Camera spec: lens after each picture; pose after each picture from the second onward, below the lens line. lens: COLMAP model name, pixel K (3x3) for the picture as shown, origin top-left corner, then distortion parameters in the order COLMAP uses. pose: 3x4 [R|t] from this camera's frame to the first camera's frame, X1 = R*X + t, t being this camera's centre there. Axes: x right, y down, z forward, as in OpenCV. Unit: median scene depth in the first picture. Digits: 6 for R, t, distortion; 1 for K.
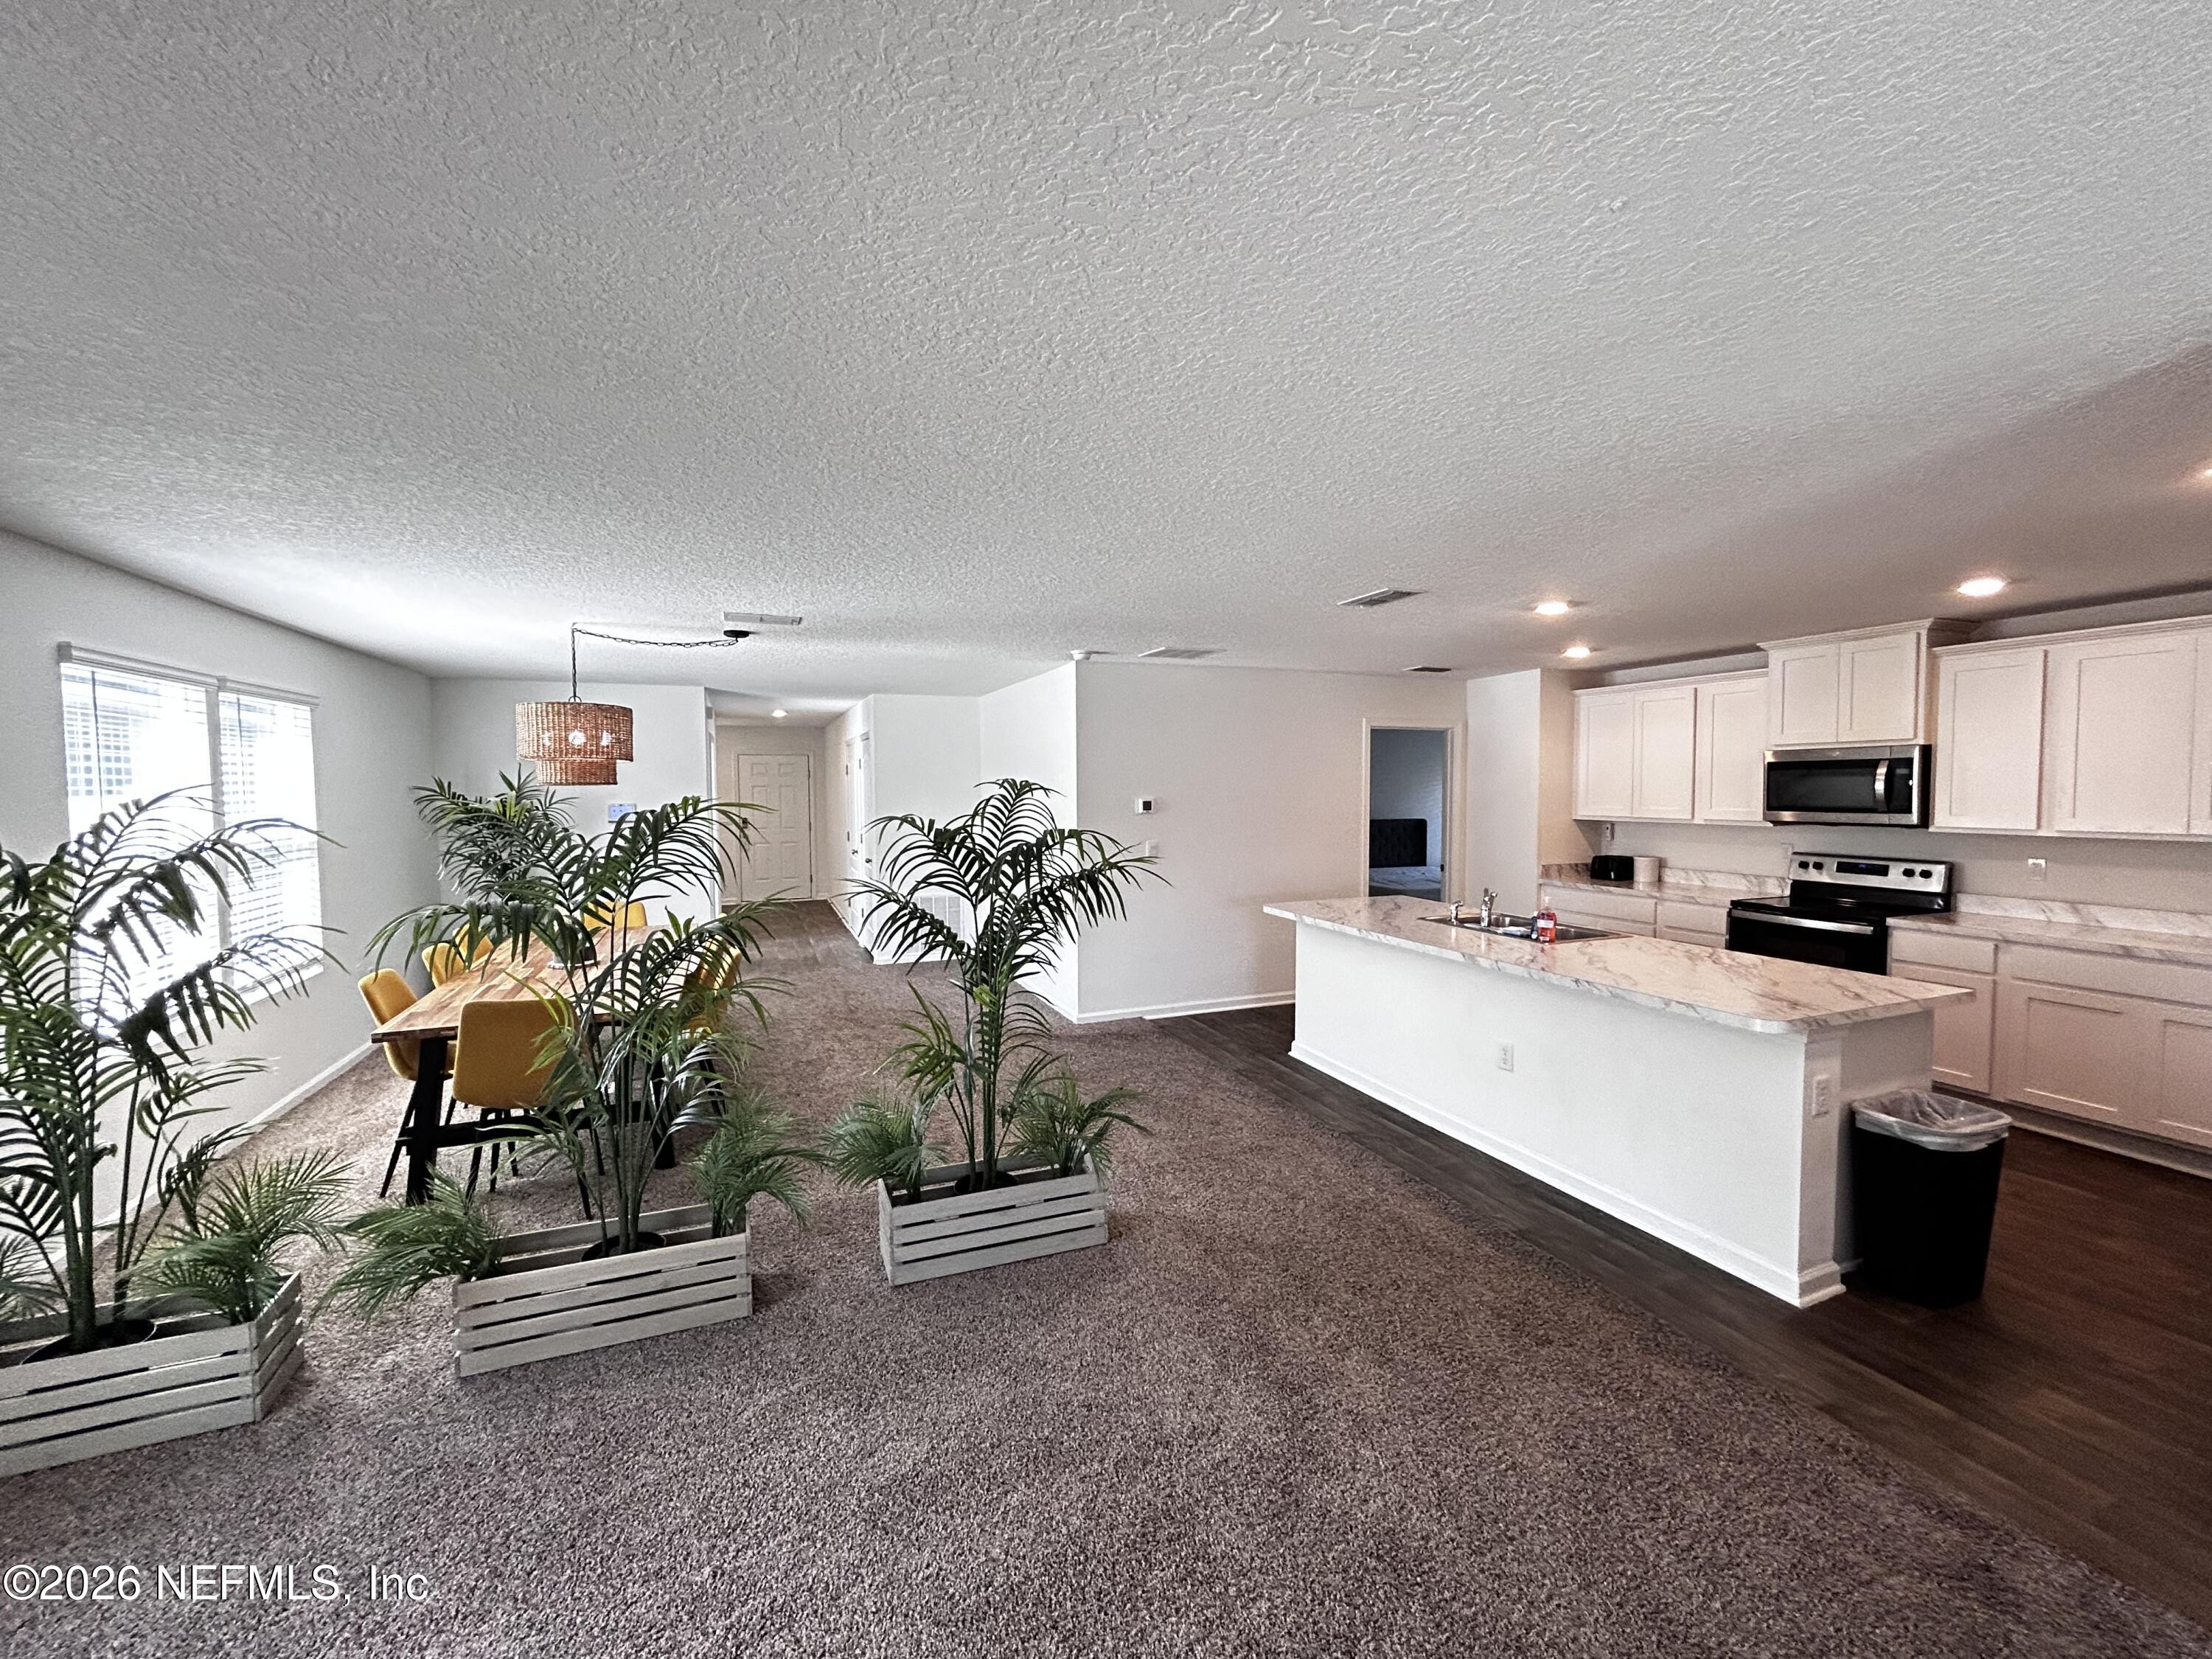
lens RADIAL K [[894.2, 0, 1110.0], [0, 894.2, 825.6], [0, 0, 1]] dist [-0.001751, 0.000501]
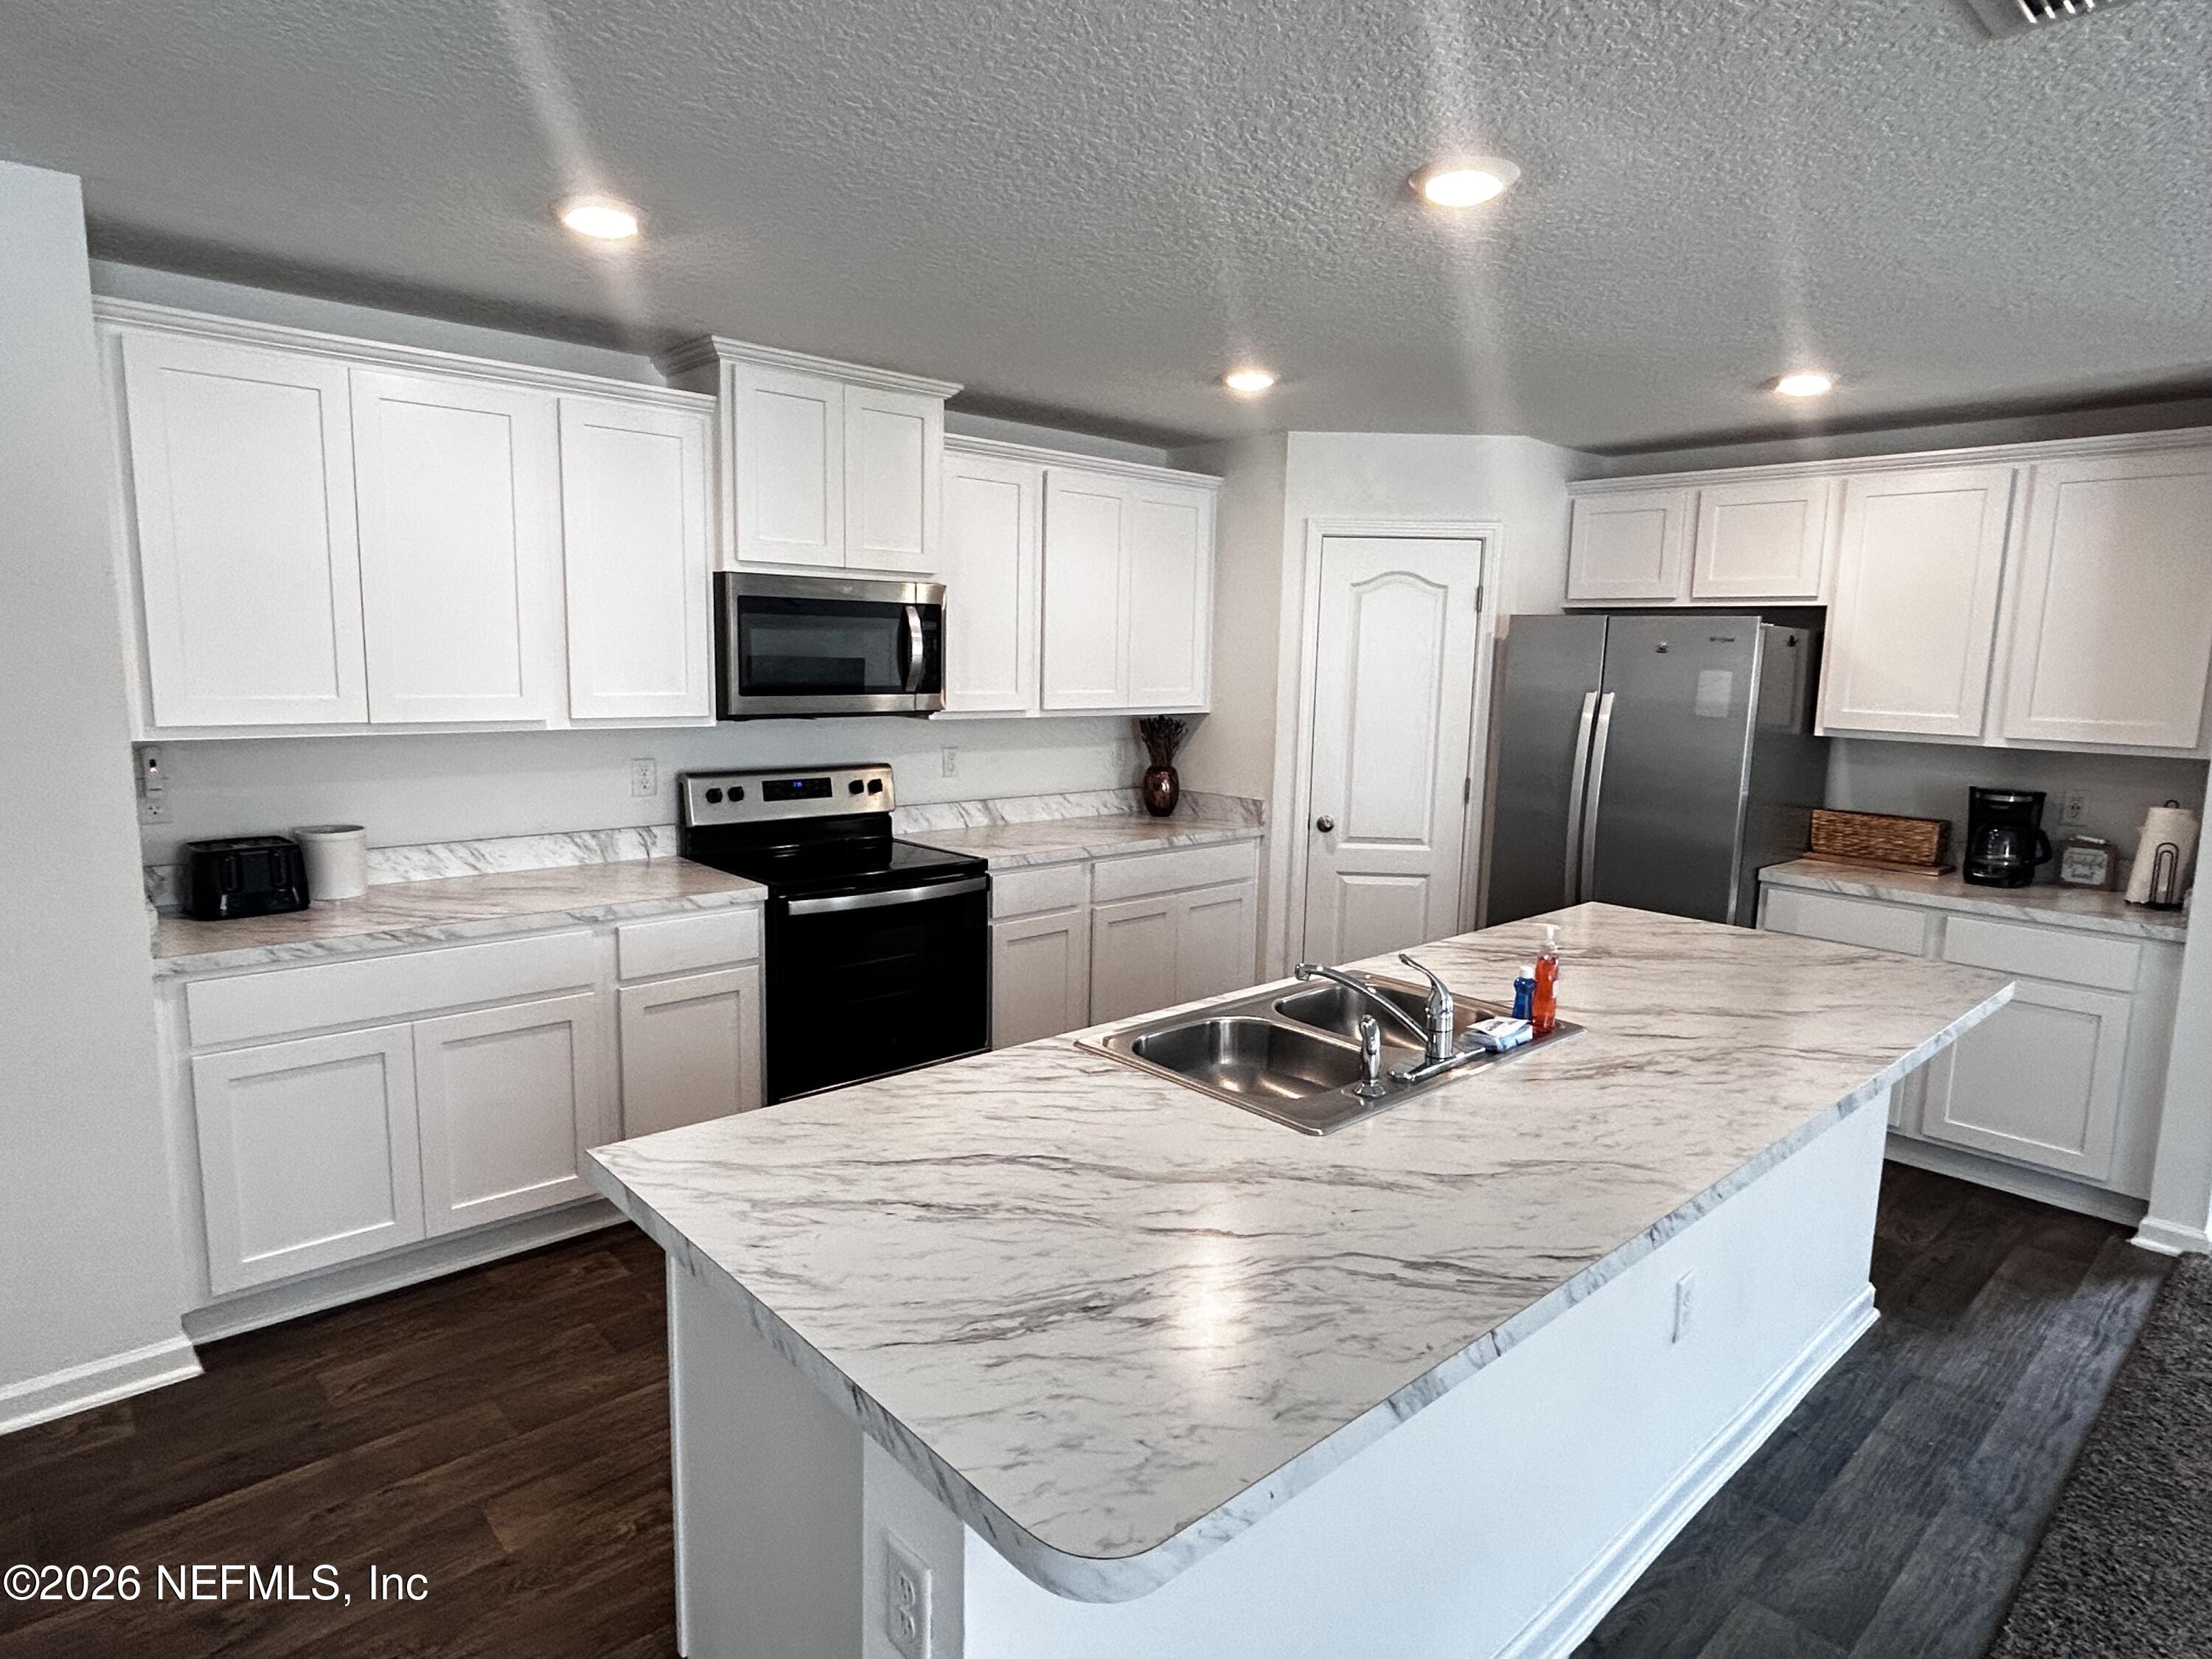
lens RADIAL K [[1230.6, 0, 1106.0], [0, 1230.6, 829.5], [0, 0, 1]] dist [-0.002200, -0.001371]
pose [[-0.350430, -0.129530, 0.927589, 0.017743], [0.026658, 0.988610, 0.148122, -0.041193], [-0.936209, 0.076634, -0.342986, 1.117334]]
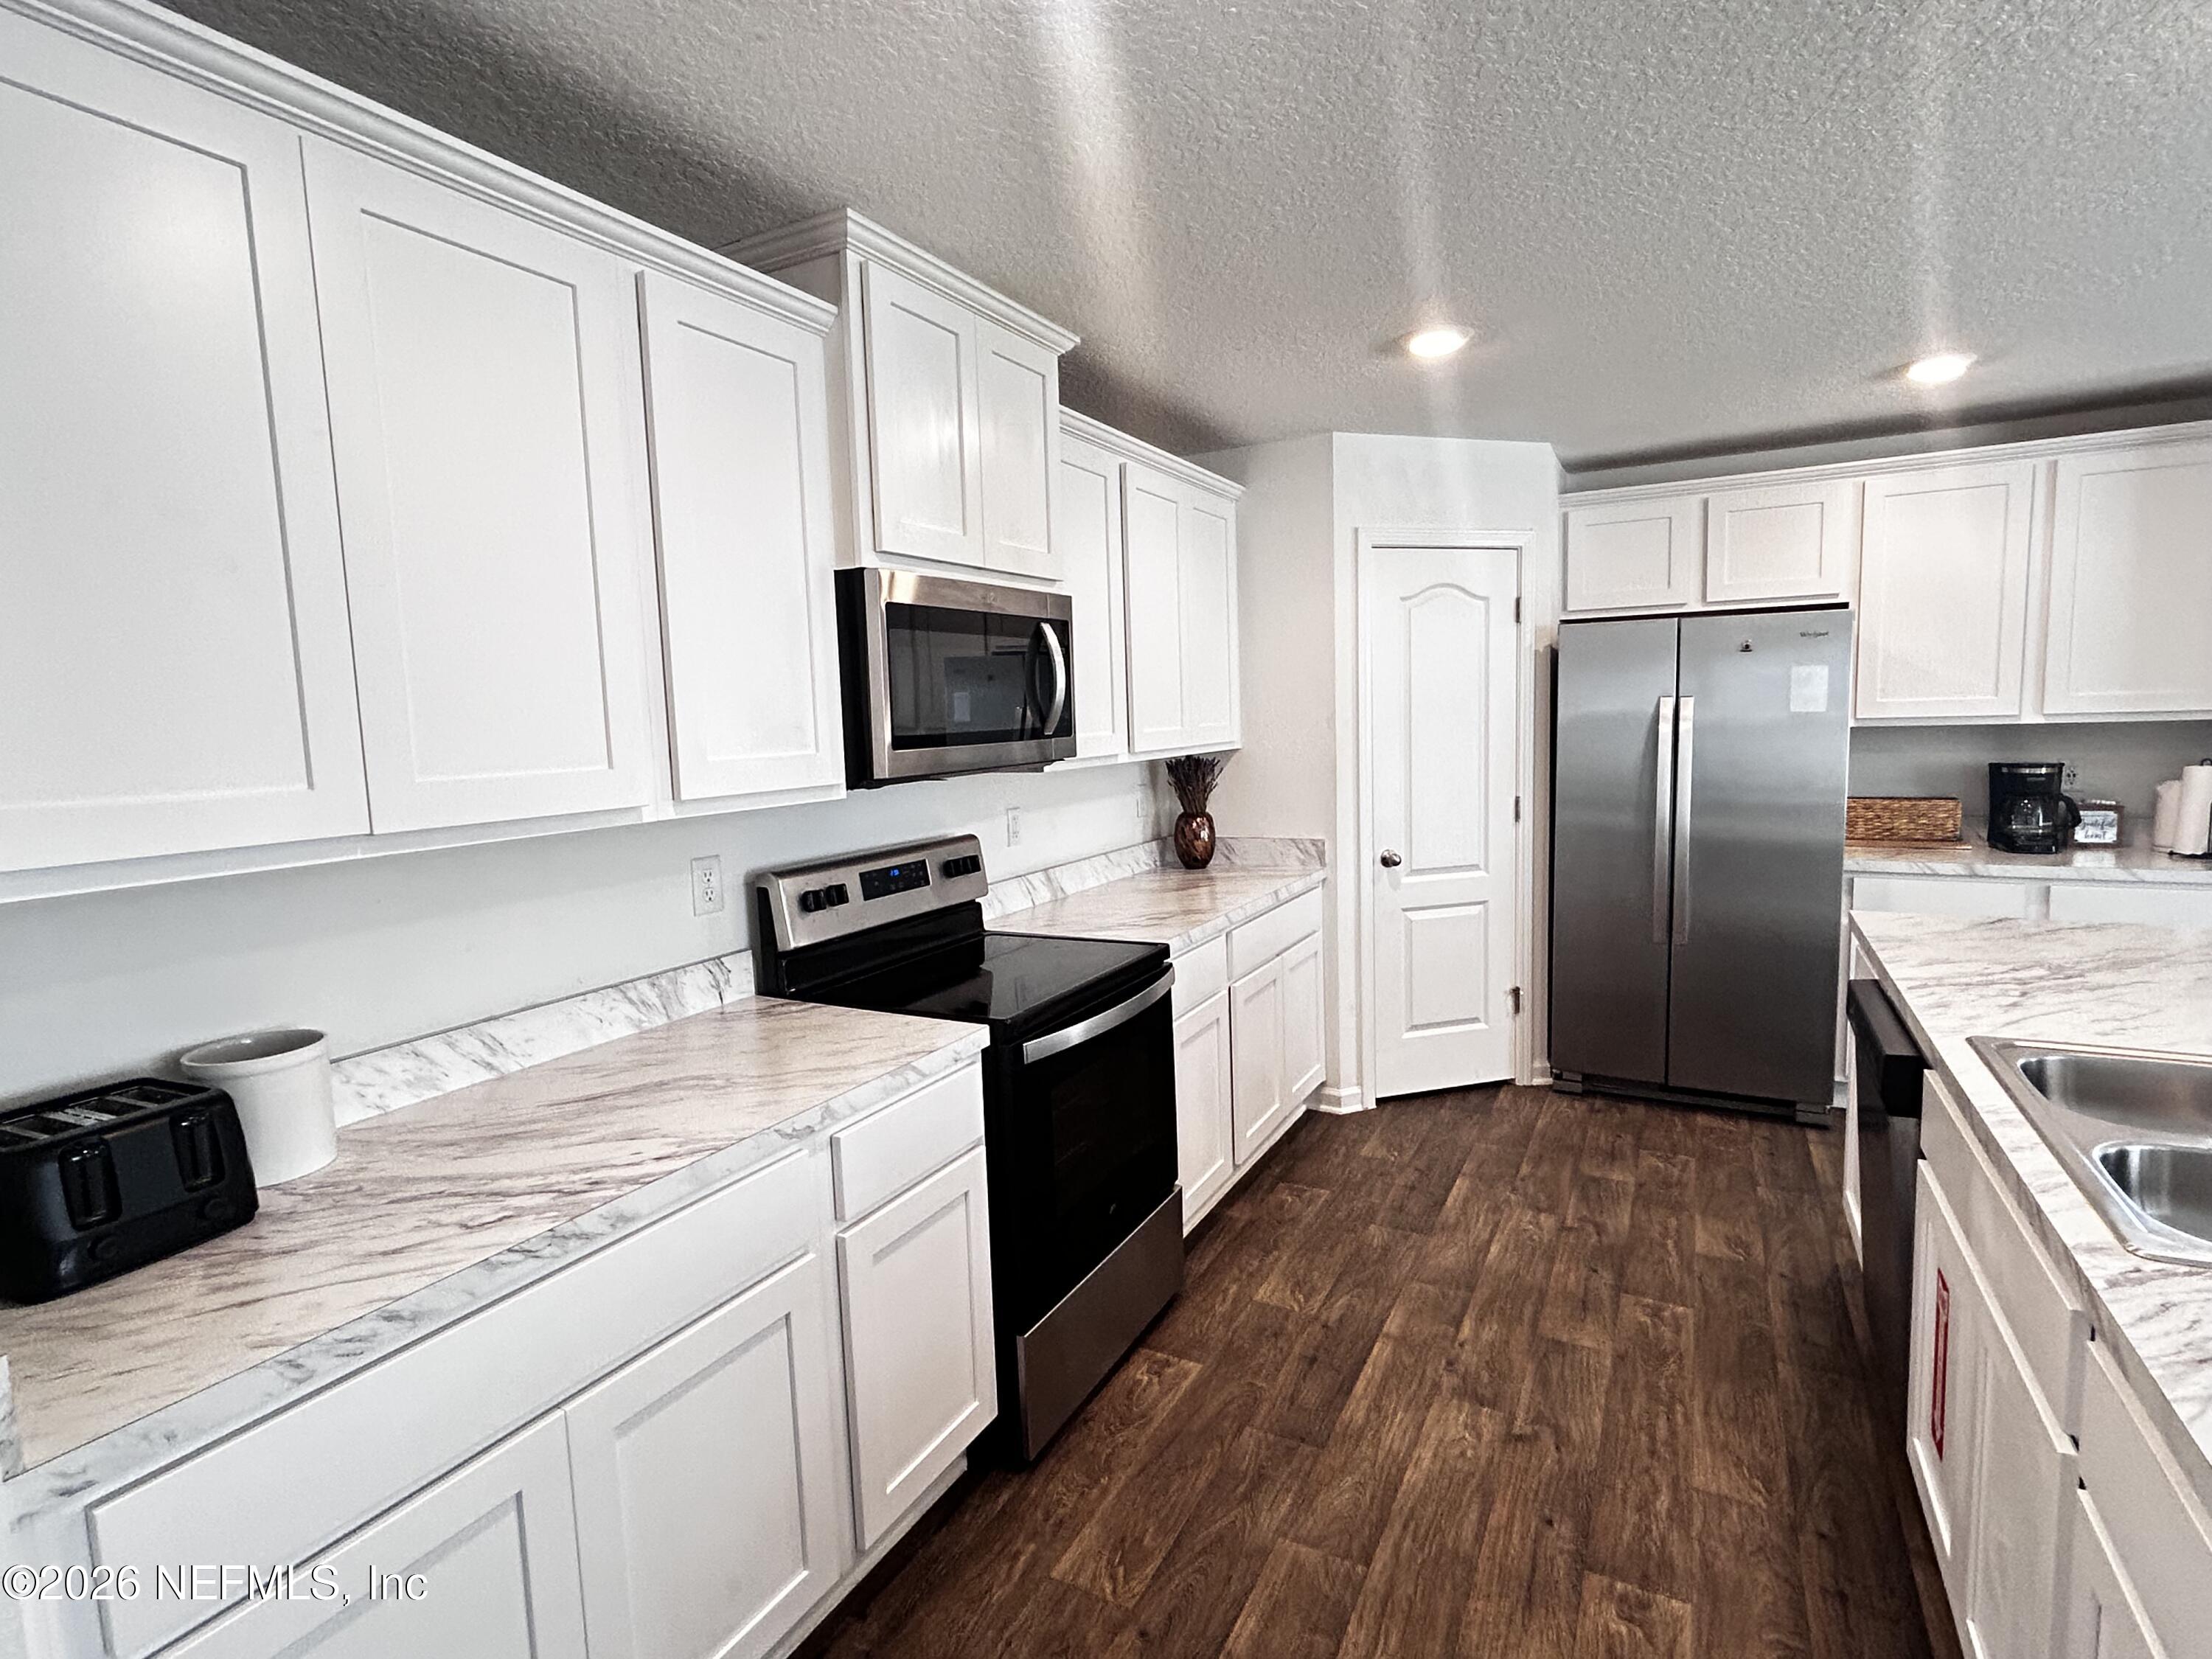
lens RADIAL K [[1090.7, 0, 1106.0], [0, 1090.7, 829.5], [0, 0, 1]] dist [-0.000084, 0.000275]
pose [[-0.637847, -0.047479, 0.768698, 0.386363], [0.078729, 0.988850, 0.126404, -0.034561], [-0.766129, 0.141145, -0.626997, 1.278539]]
